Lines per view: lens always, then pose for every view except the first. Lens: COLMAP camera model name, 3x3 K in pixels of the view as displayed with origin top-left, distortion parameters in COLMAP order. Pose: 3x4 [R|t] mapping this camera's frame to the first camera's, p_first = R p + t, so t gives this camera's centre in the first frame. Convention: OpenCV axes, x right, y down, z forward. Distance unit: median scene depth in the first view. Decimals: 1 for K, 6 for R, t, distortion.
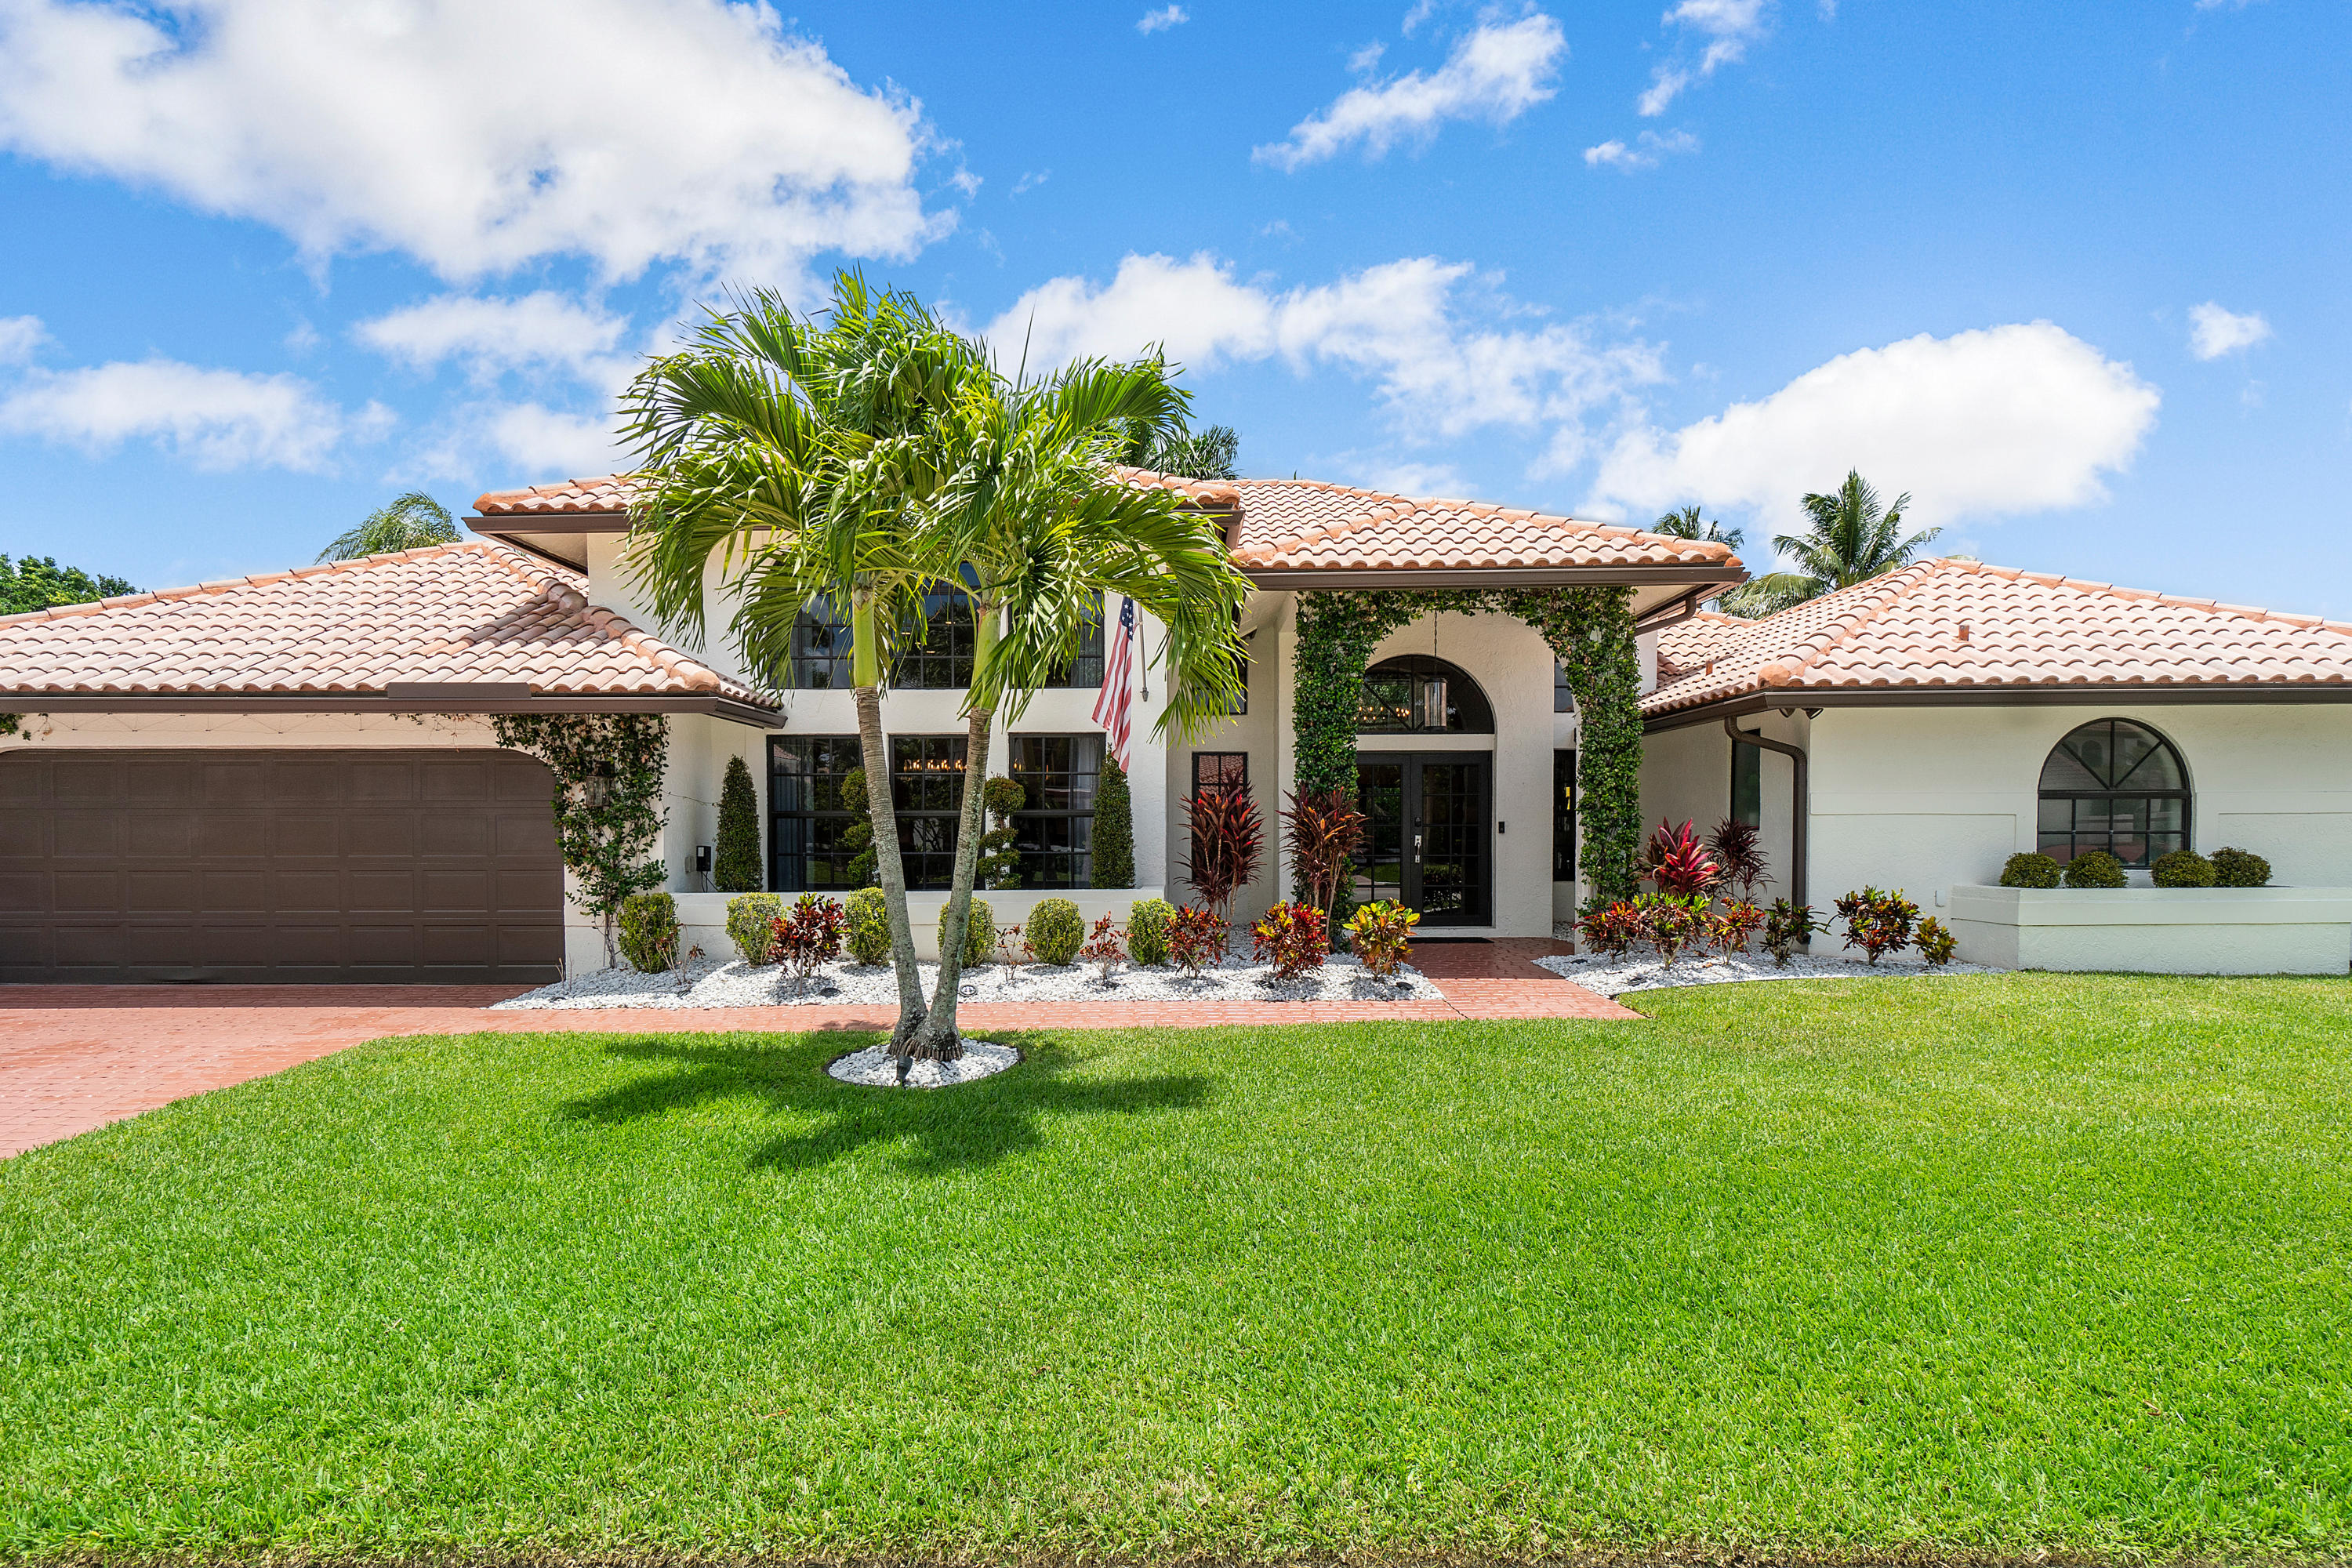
lens RADIAL K [[1115.5, 0, 1203.4], [0, 1115.5, 851.4], [0, 0, 1]] dist [0.002054, 0.000757]
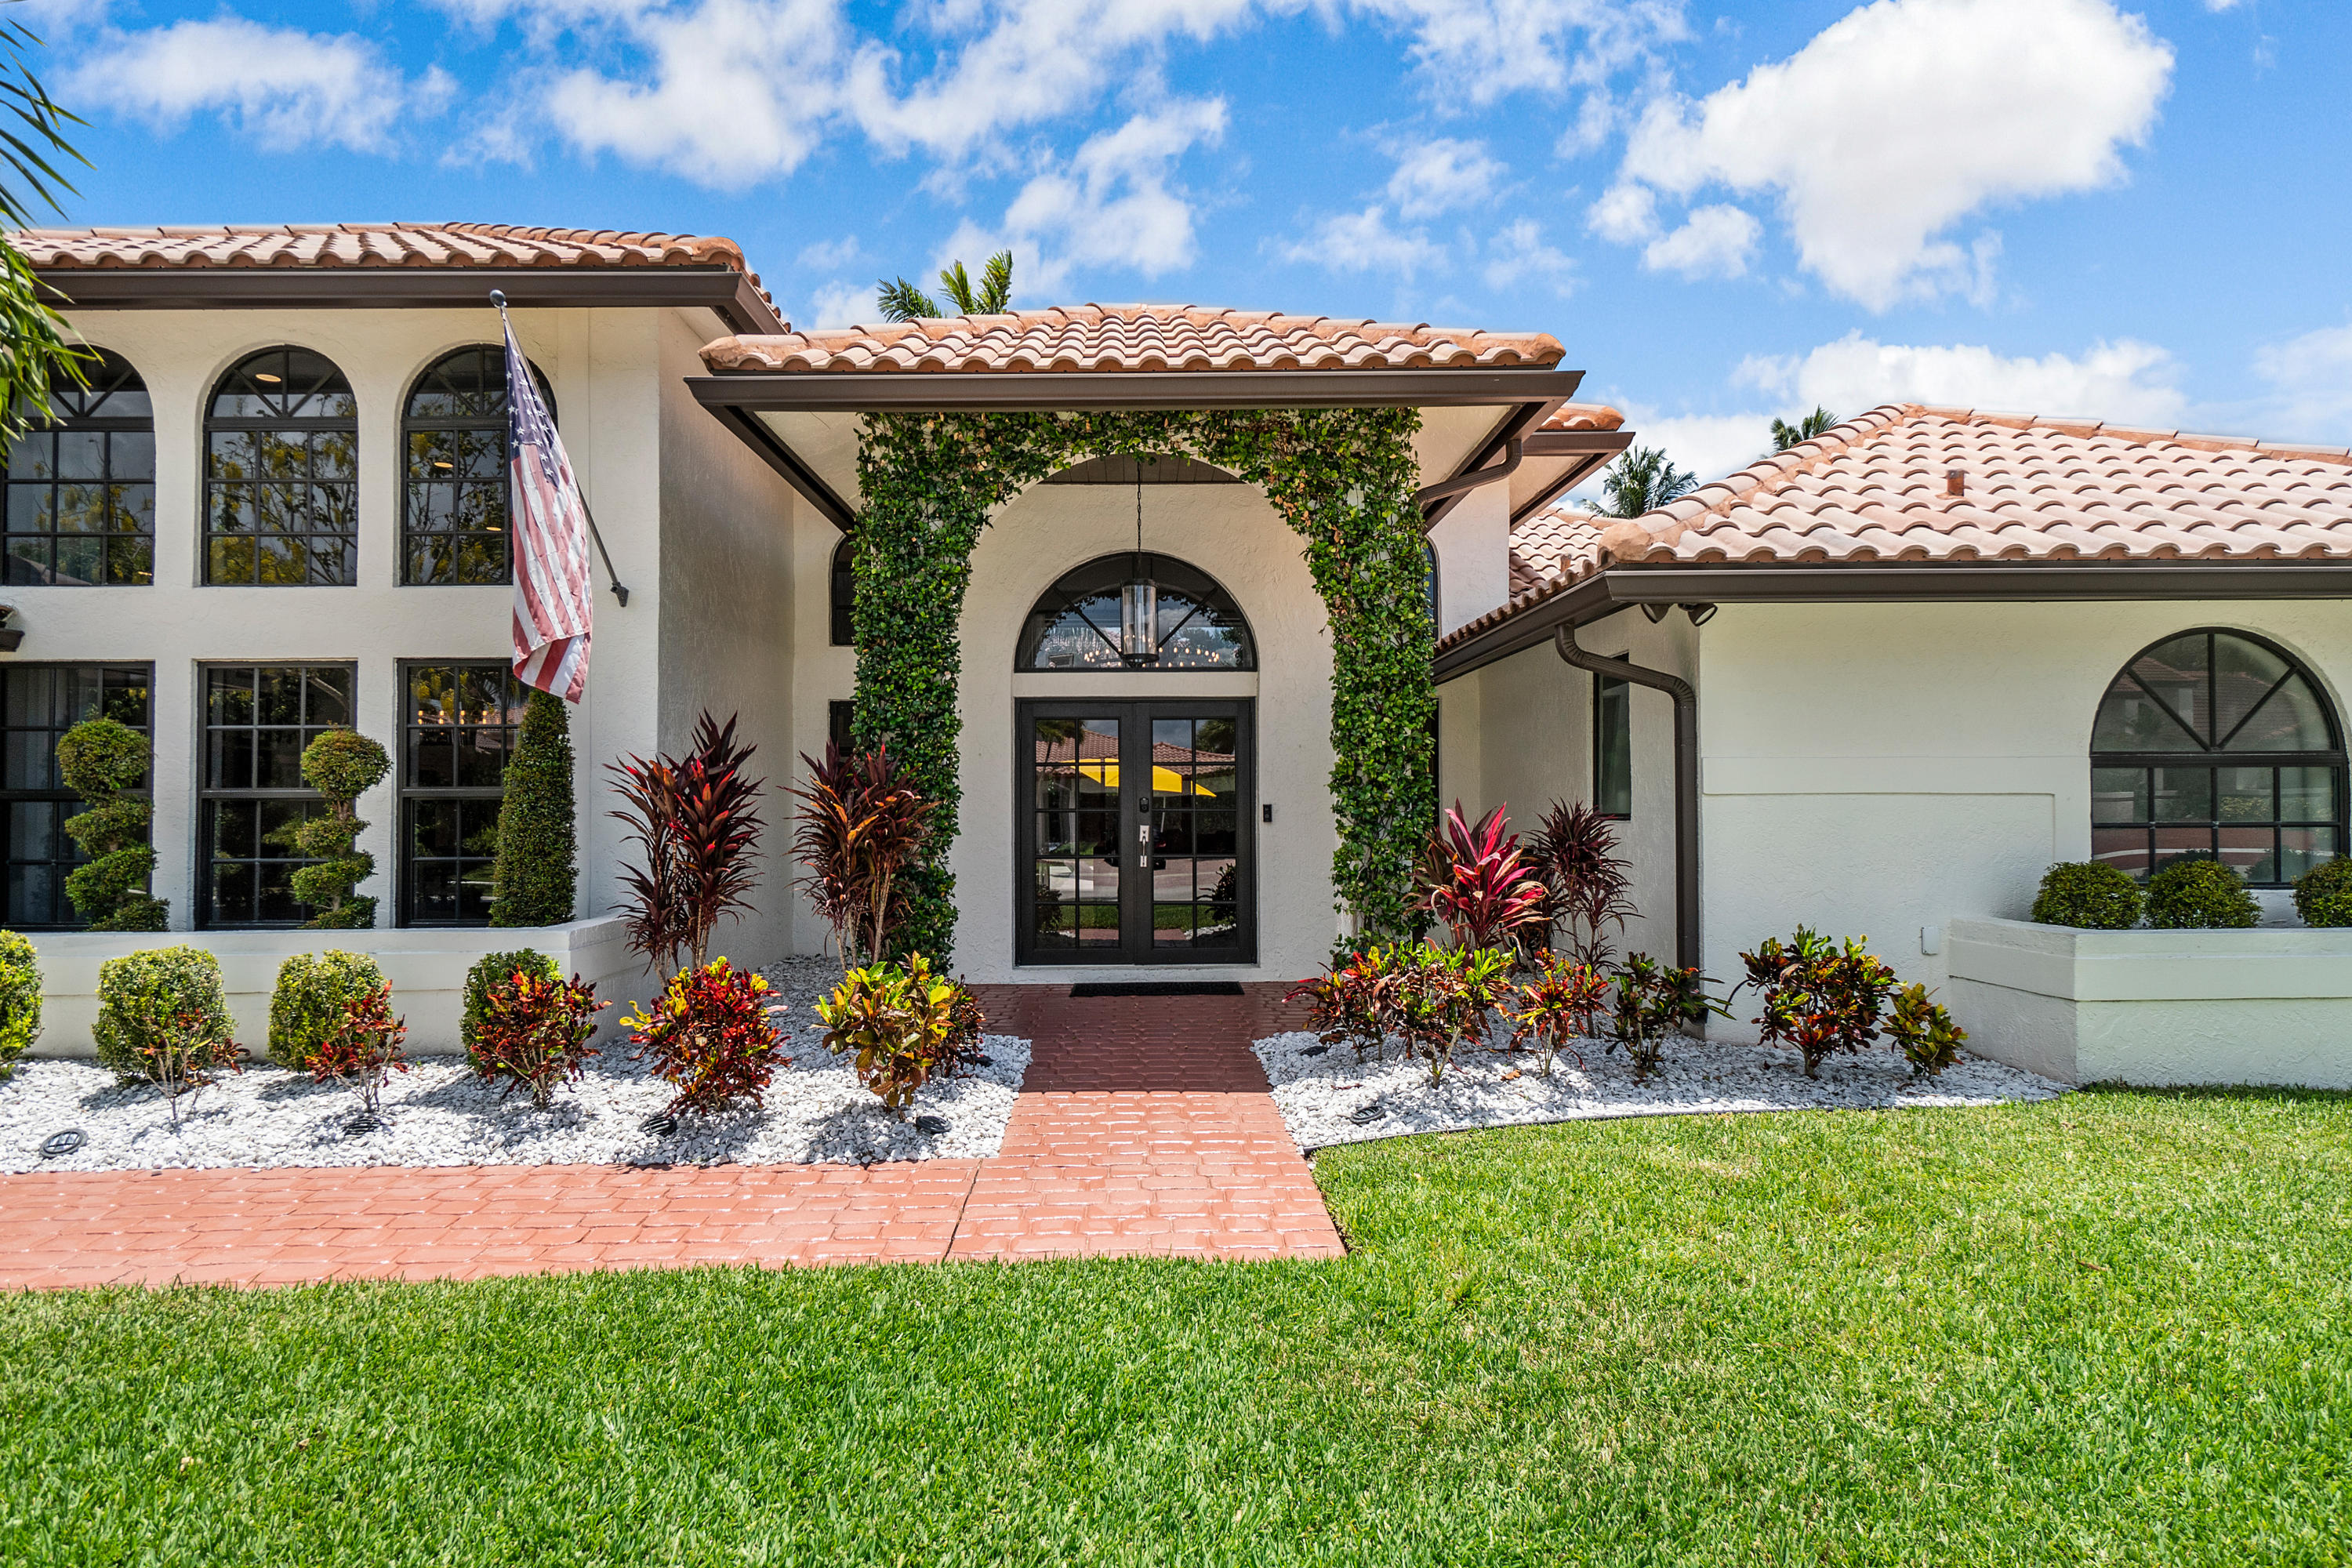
lens RADIAL K [[1209.2, 0, 1170.9], [0, 1209.2, 781.4], [0, 0, 1]] dist [0.002725, -0.001592]
pose [[0.999471, -0.000832, 0.032497, 0.258617], [0.002191, 0.999124, -0.041797, -0.015034], [-0.032434, 0.041846, 0.998598, 0.401586]]
